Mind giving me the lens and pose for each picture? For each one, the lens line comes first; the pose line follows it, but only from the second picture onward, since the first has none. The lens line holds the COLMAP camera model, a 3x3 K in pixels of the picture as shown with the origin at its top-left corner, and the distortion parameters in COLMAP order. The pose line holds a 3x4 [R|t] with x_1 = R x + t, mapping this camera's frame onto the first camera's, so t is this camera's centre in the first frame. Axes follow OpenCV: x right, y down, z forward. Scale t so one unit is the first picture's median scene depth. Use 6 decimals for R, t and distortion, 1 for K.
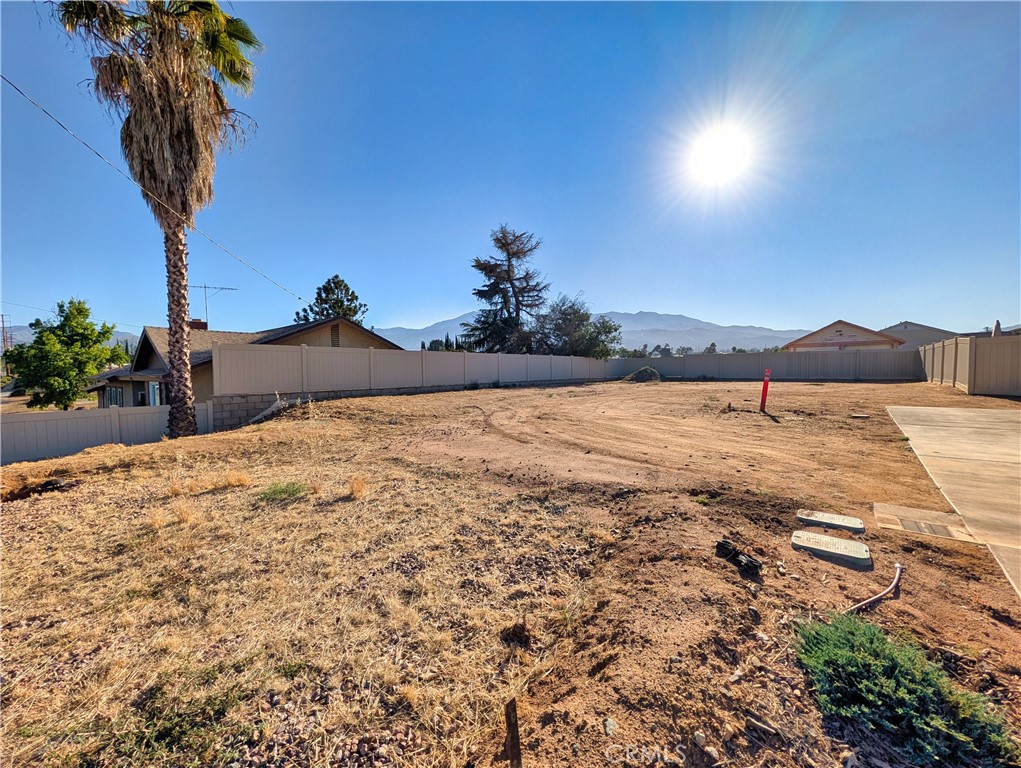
lens RADIAL K [[386.0, 0, 510.5], [0, 386.0, 384.0], [0, 0, 1]] dist [0.001272, -0.000030]
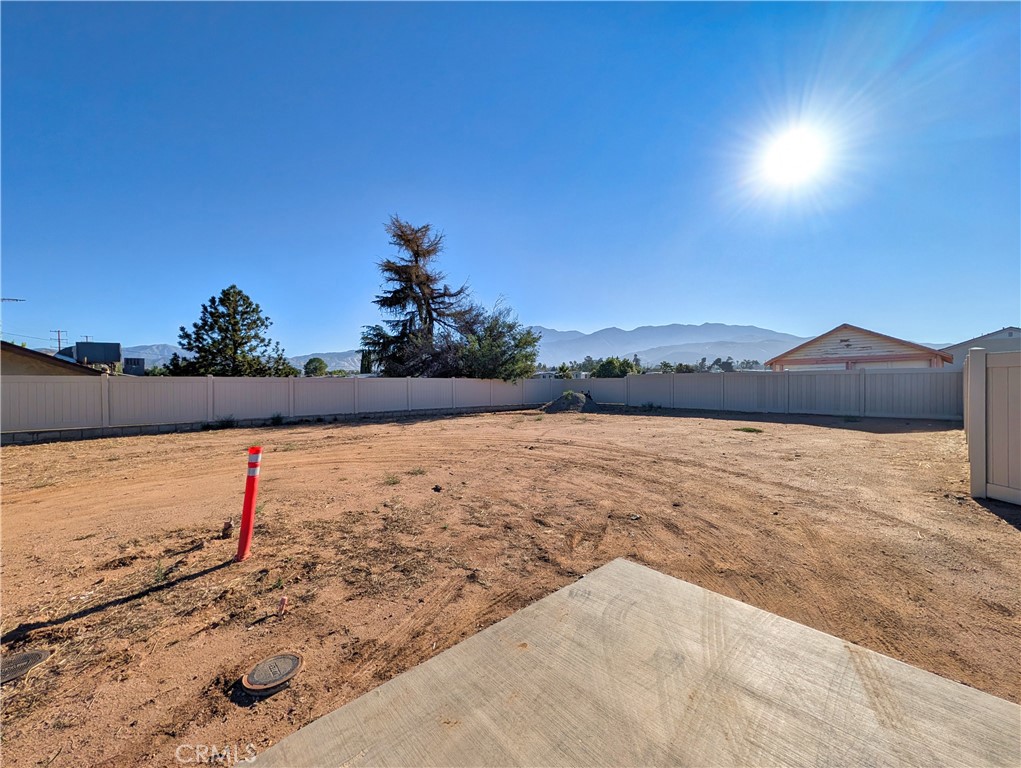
lens RADIAL K [[386.0, 0, 510.5], [0, 386.0, 384.0], [0, 0, 1]] dist [0.001272, -0.000030]
pose [[0.989753, 0.002891, -0.142761, 0.315022], [-0.008202, 0.999295, -0.036629, -0.027564], [0.142555, 0.037425, 0.989079, 0.220580]]
